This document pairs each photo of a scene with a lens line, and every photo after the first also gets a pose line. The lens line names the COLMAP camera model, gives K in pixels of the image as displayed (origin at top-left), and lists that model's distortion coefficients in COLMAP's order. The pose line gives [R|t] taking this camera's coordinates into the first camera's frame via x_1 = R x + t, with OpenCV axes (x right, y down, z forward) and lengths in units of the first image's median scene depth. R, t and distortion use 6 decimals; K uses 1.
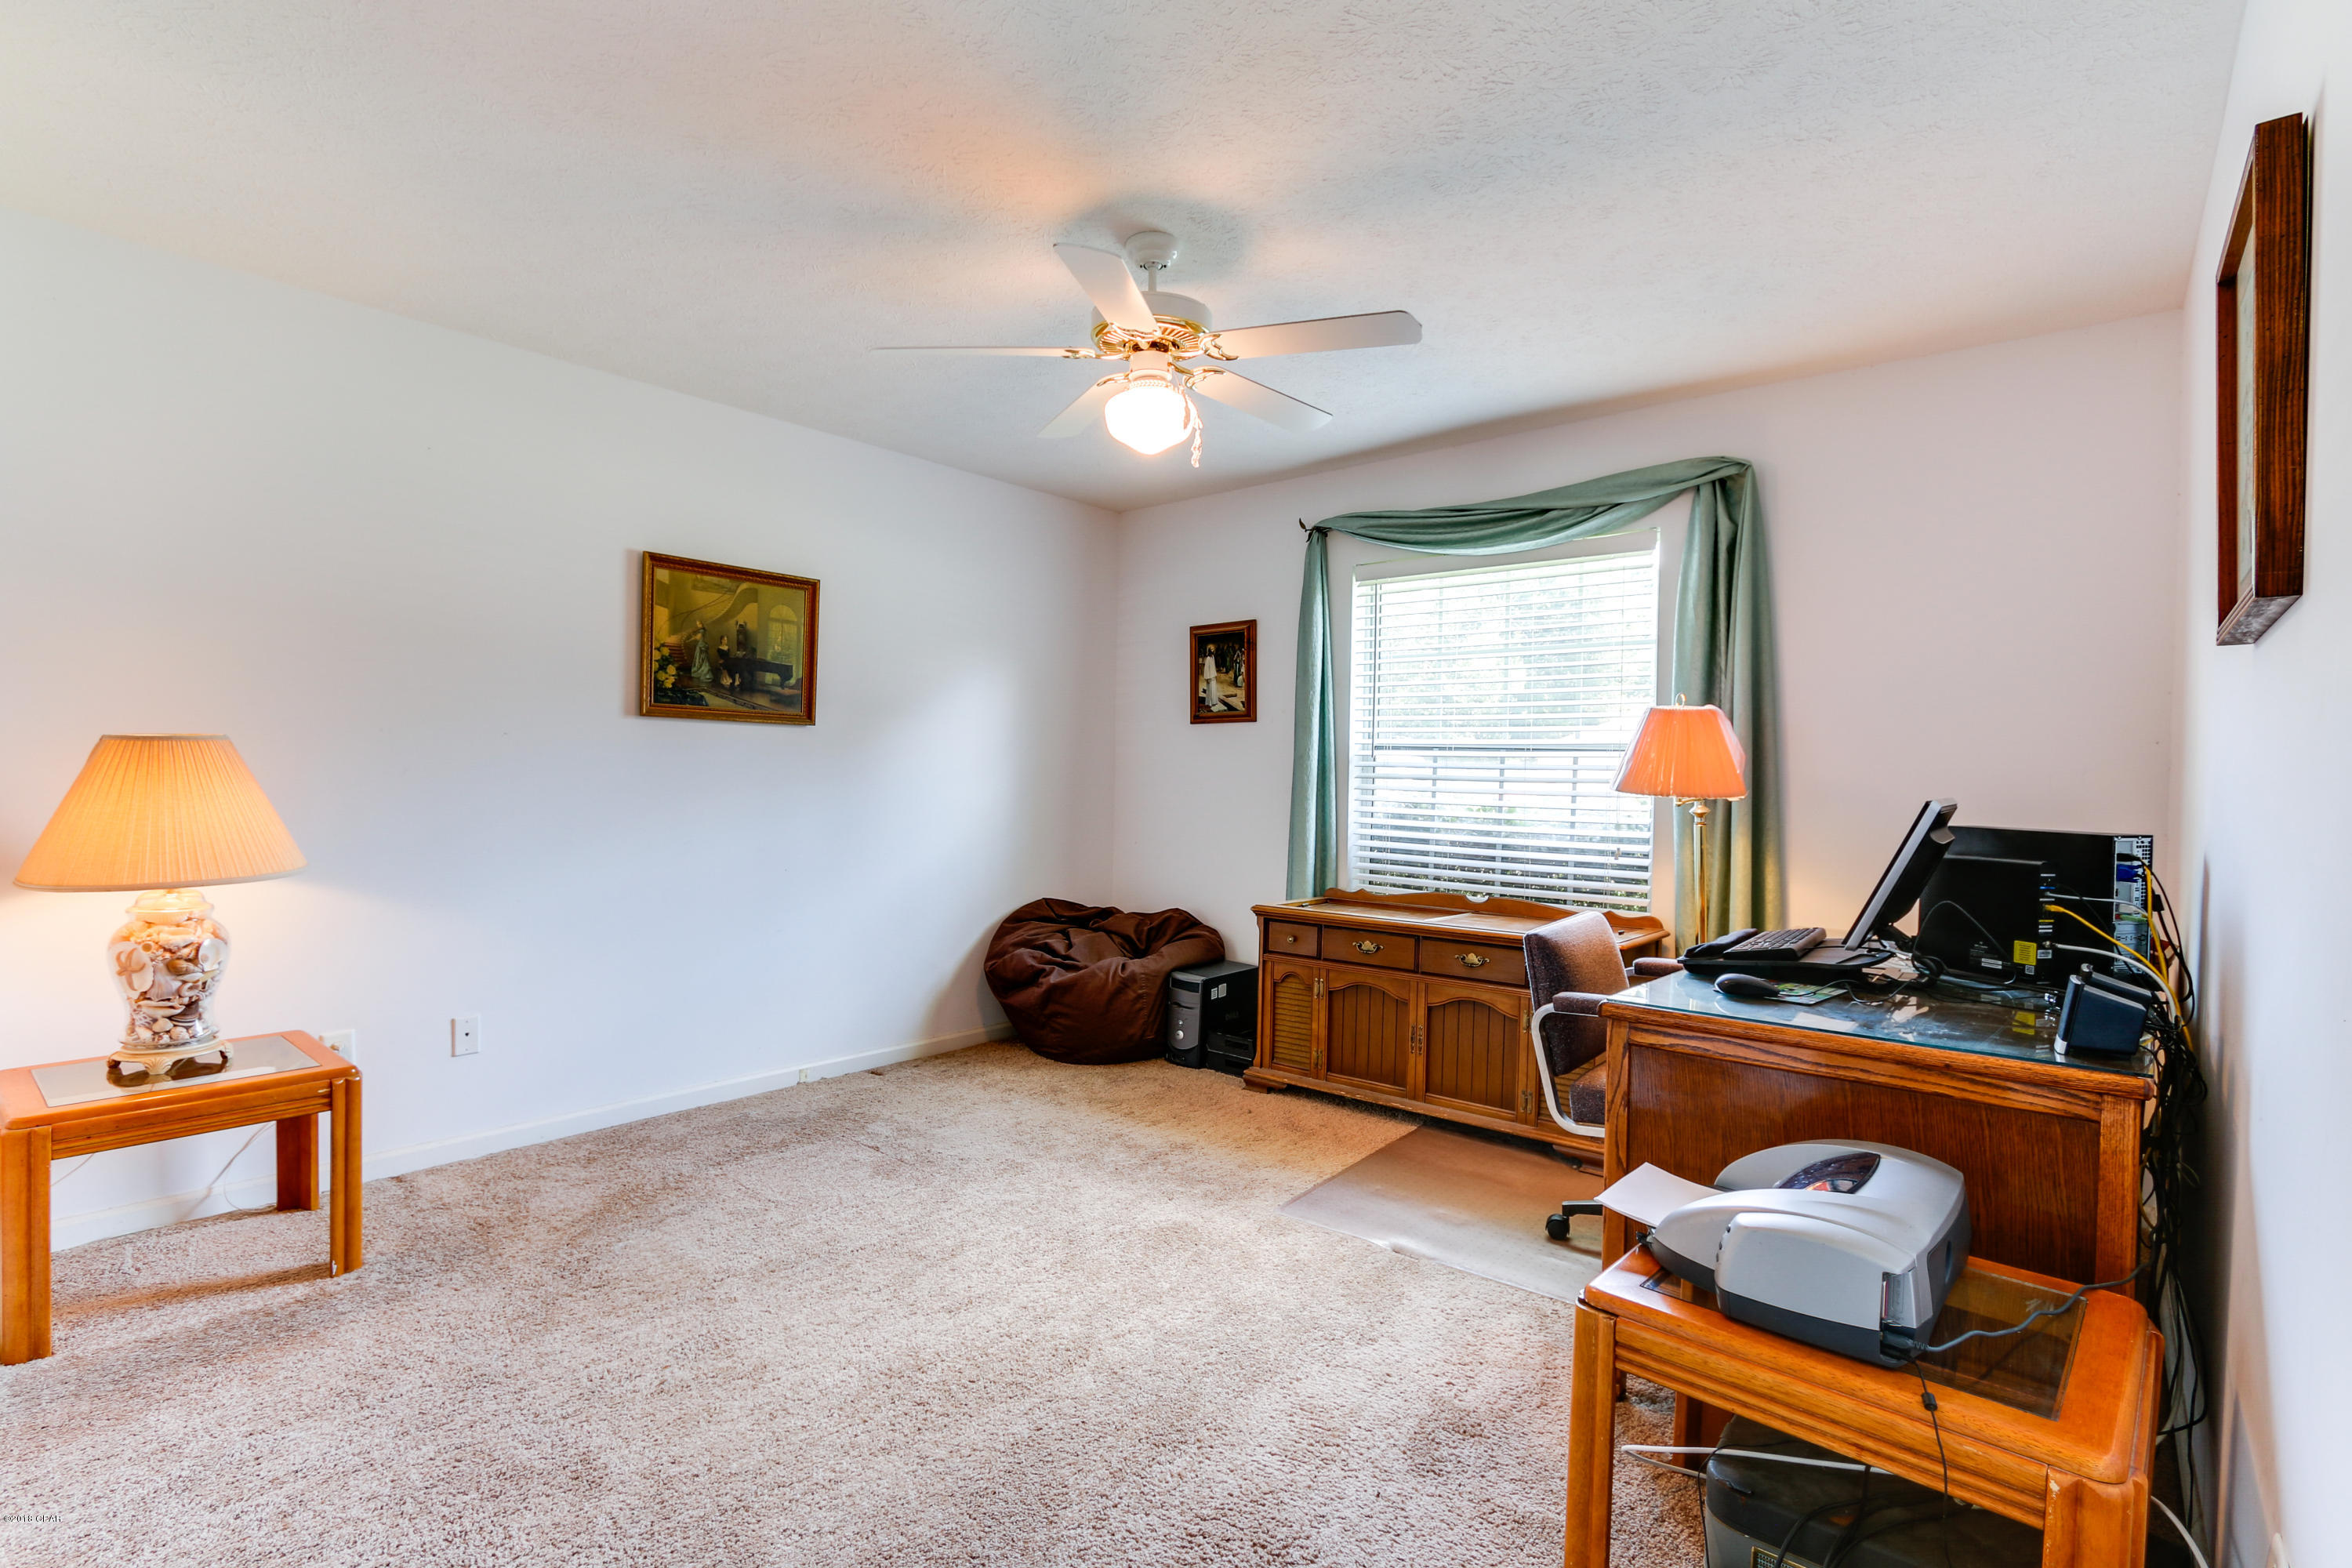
lens RADIAL K [[1090.6, 0, 1166.7], [0, 1090.6, 833.7], [0, 0, 1]] dist [-0.019992, 0.000910]
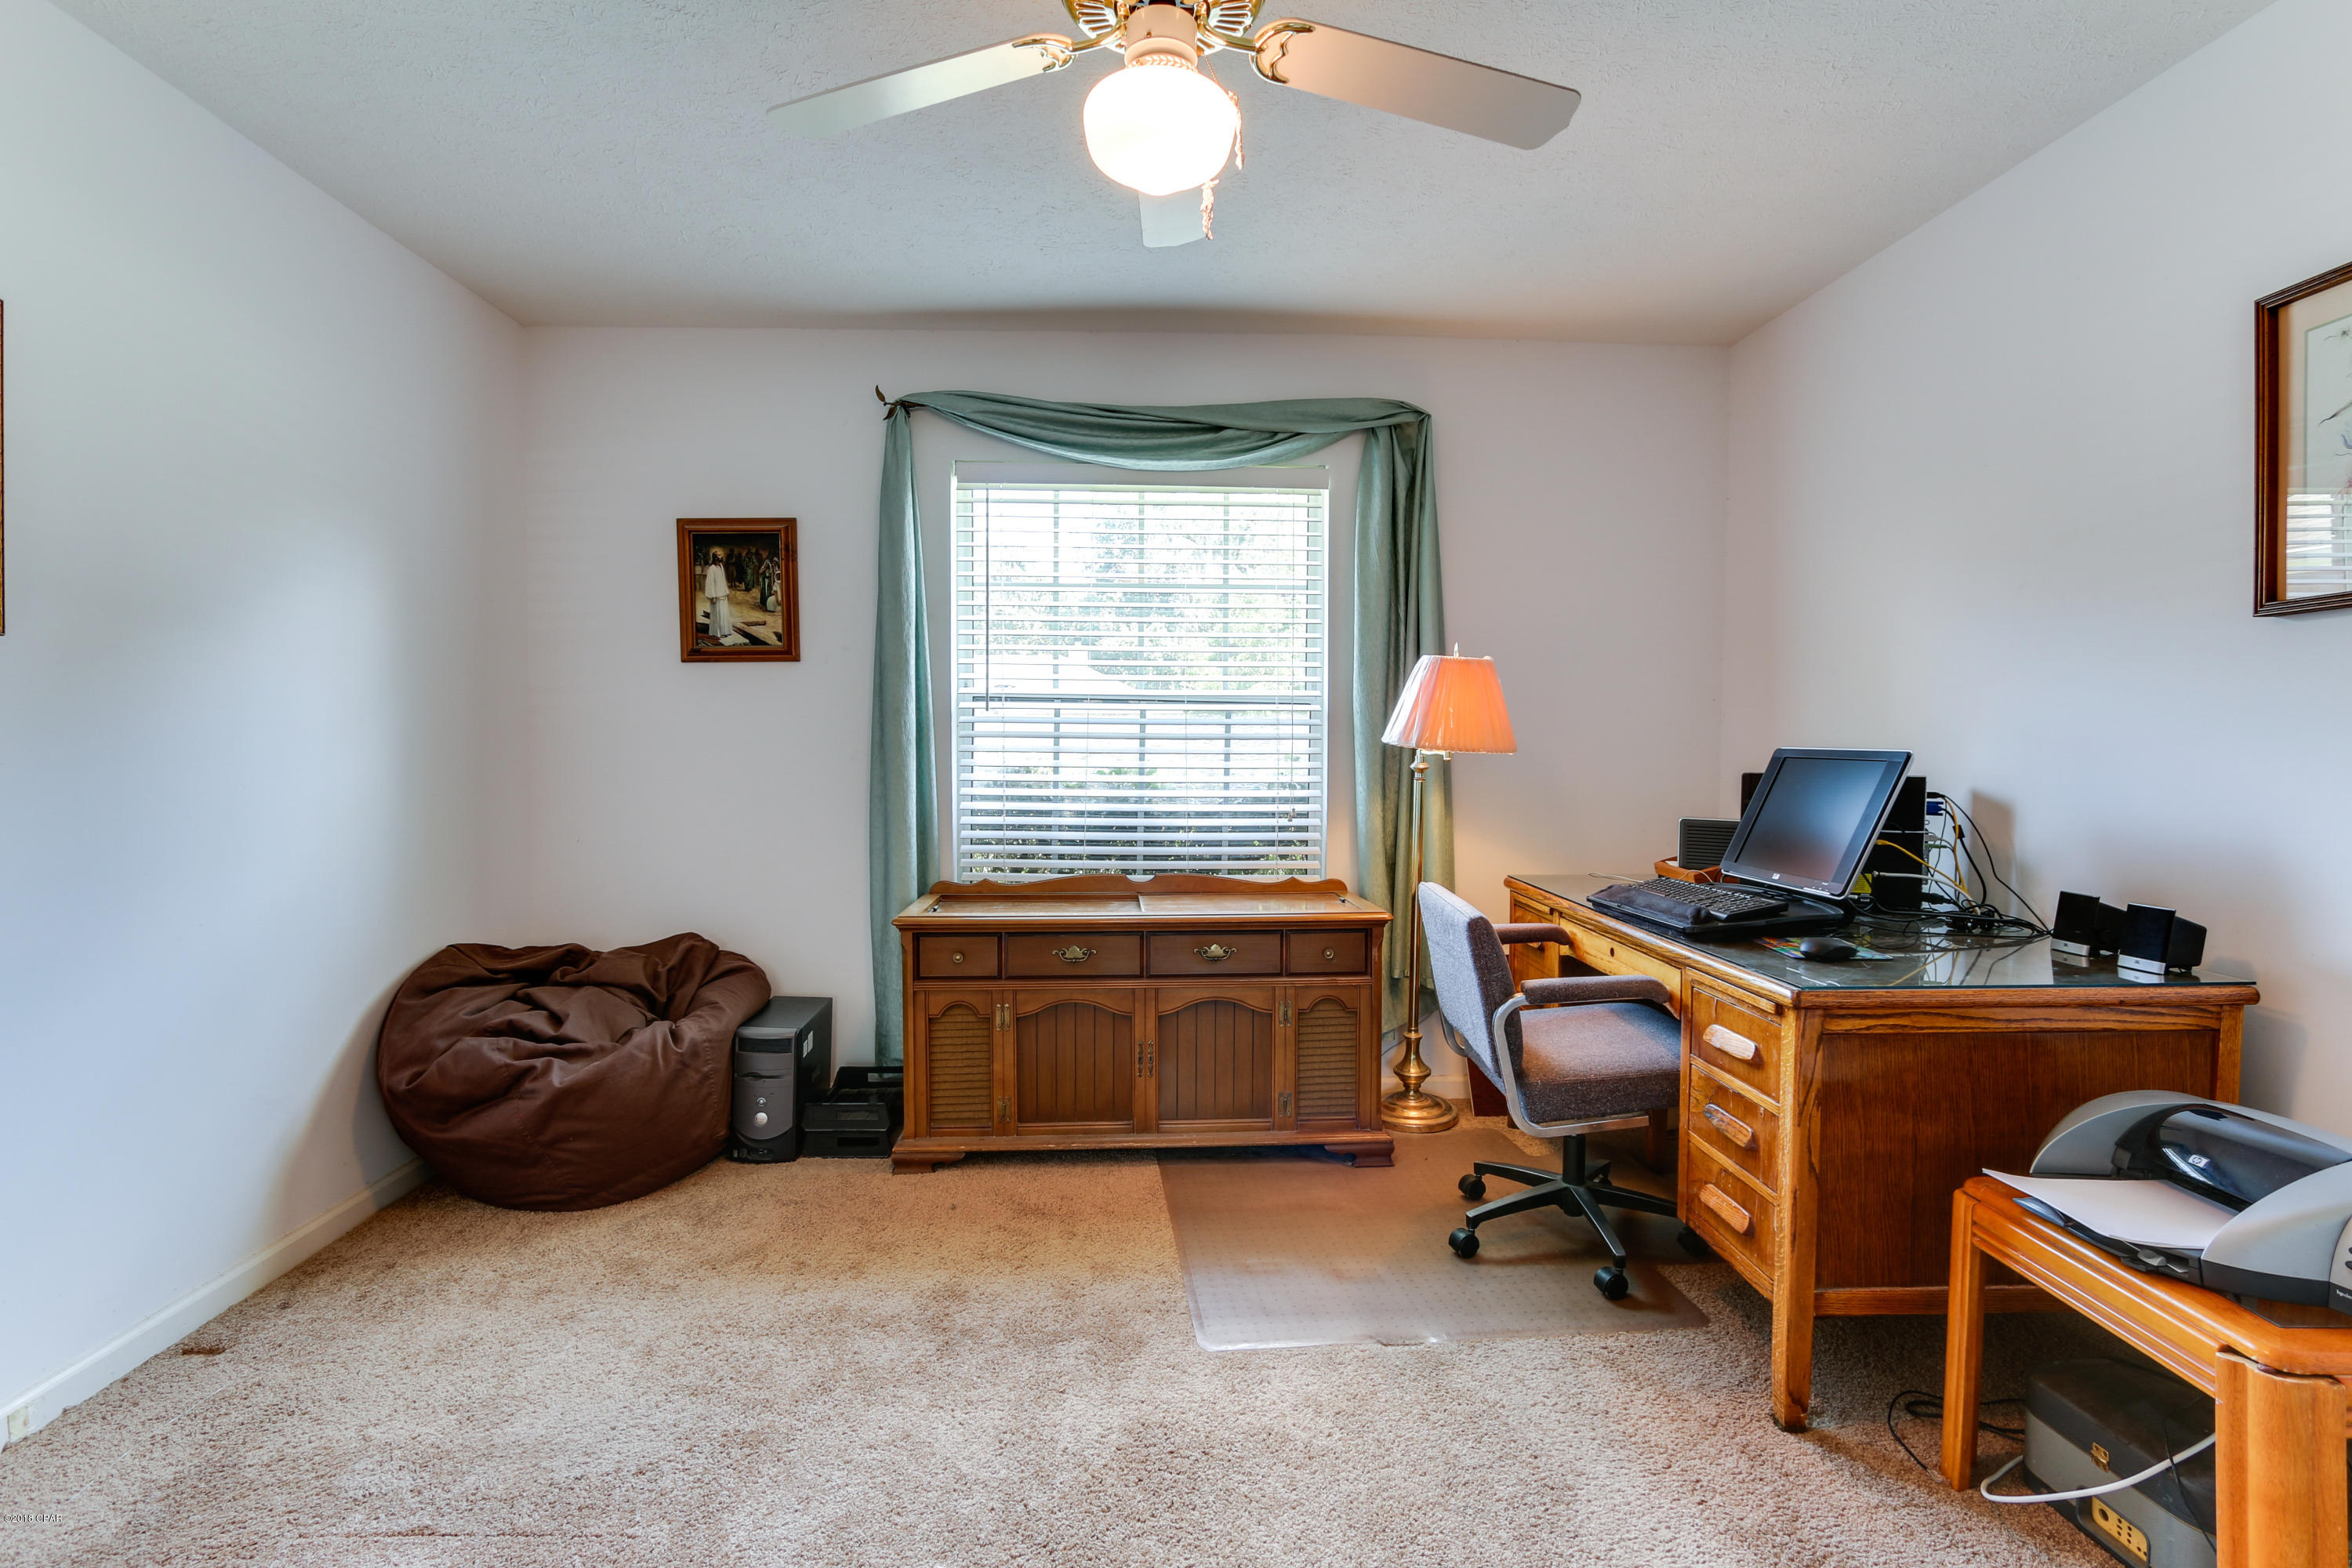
lens RADIAL K [[1092.2, 0, 1176.7], [0, 1092.2, 814.5], [0, 0, 1]] dist [-0.016486, 0.000712]
pose [[0.730404, -0.061718, 0.680221, -0.259910], [0.046965, 0.998090, 0.040130, -0.021252], [-0.681399, 0.002635, 0.731908, 0.339716]]
